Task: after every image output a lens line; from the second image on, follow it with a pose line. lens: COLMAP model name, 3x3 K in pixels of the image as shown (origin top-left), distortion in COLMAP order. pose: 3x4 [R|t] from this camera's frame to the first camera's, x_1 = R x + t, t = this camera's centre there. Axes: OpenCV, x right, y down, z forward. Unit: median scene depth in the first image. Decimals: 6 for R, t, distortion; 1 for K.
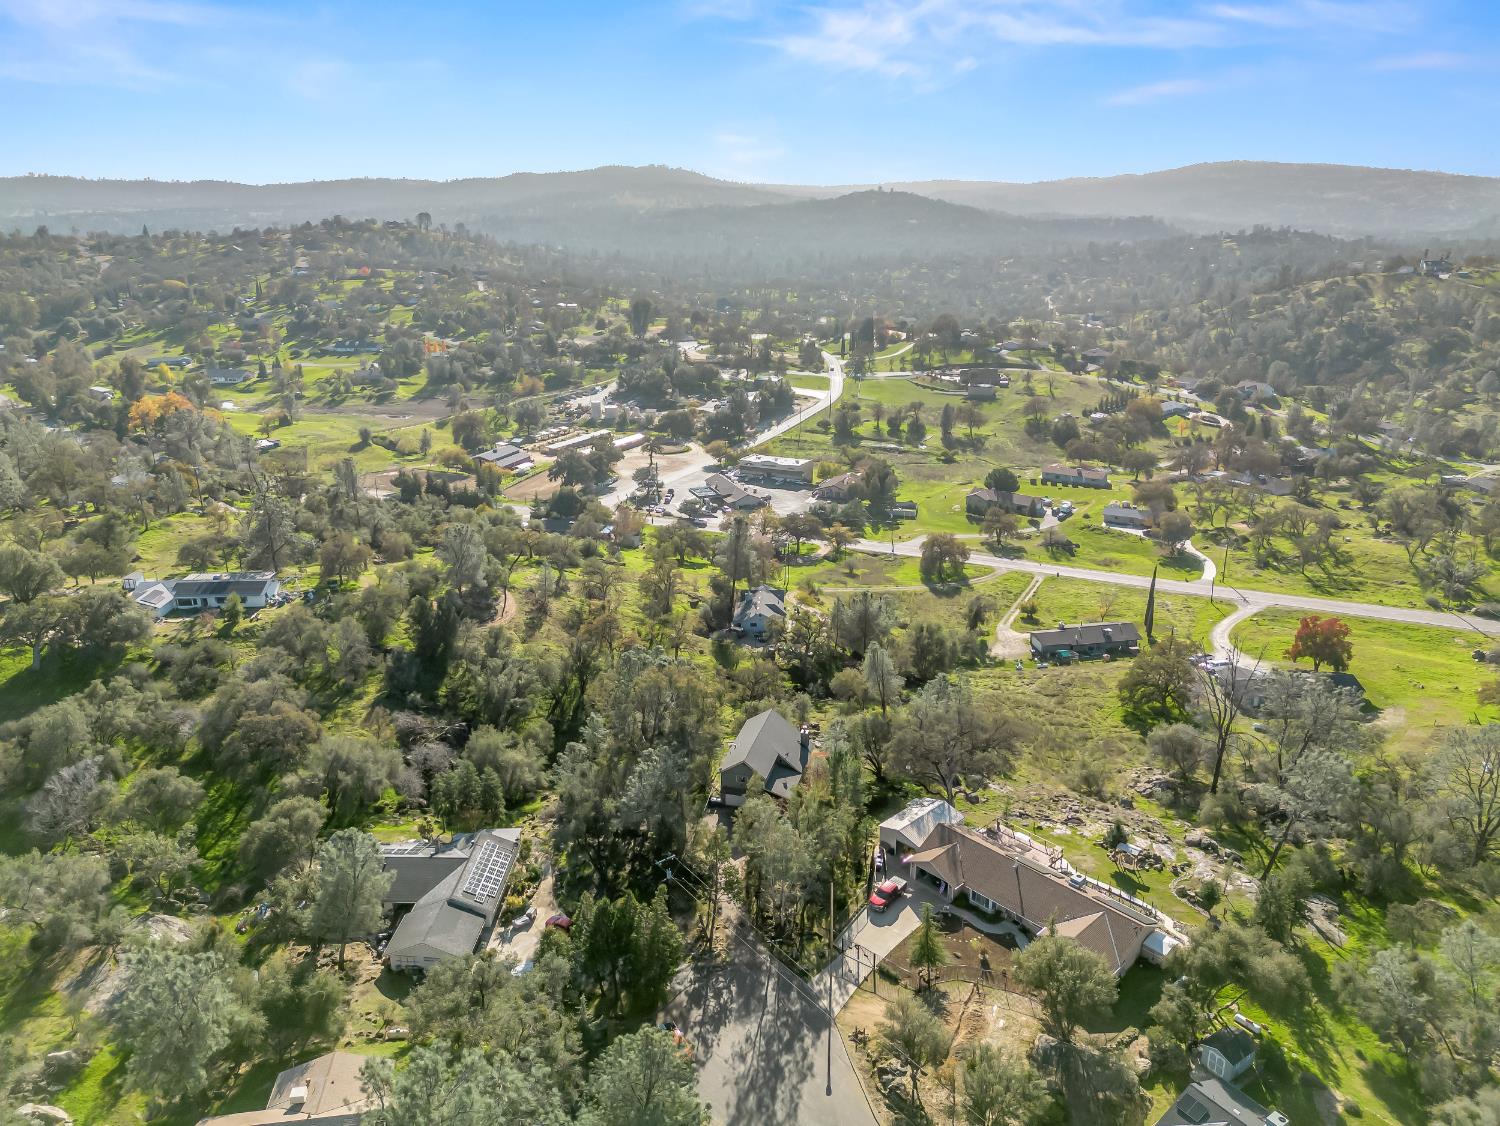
lens RADIAL K [[1070.1, 0, 750.0], [0, 1070.1, 563.0], [0, 0, 1]] dist [0.068018, -0.057663]
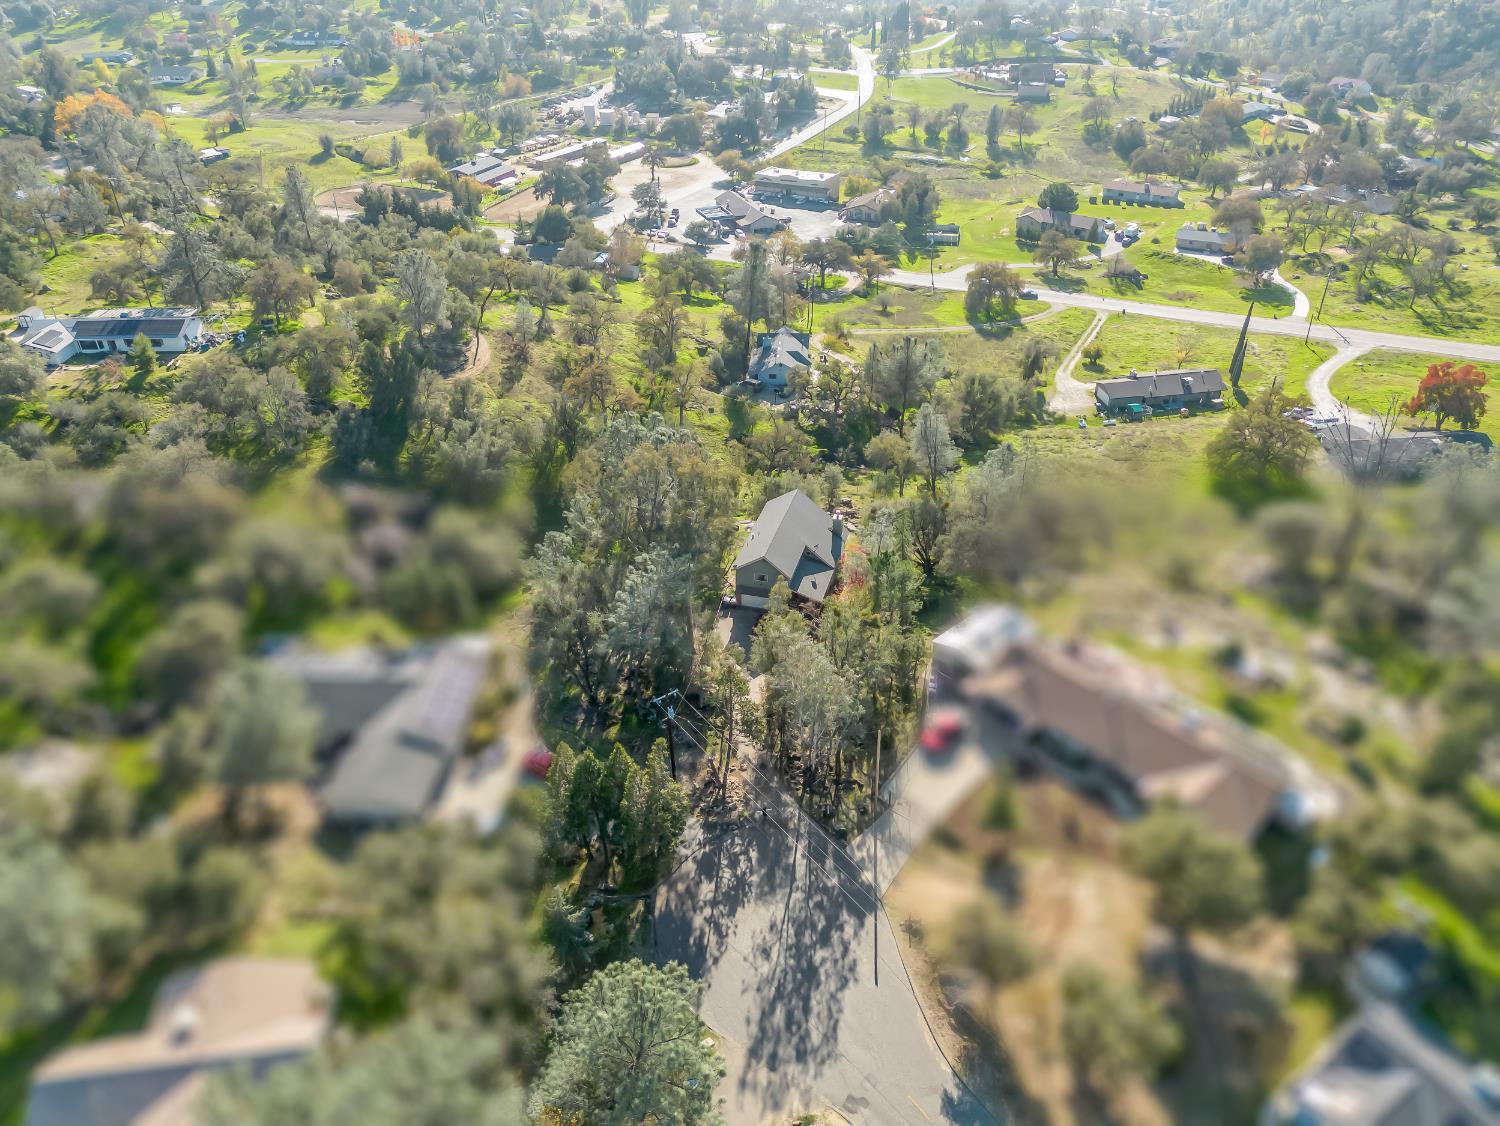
lens RADIAL K [[1070.1, 0, 750.0], [0, 1070.1, 563.0], [0, 0, 1]] dist [0.068018, -0.057663]
pose [[0.999932, 0.003615, -0.011079, -0.004929], [-0.000835, 0.970449, 0.241305, -0.003344], [0.011624, -0.241279, 0.970386, 0.142008]]
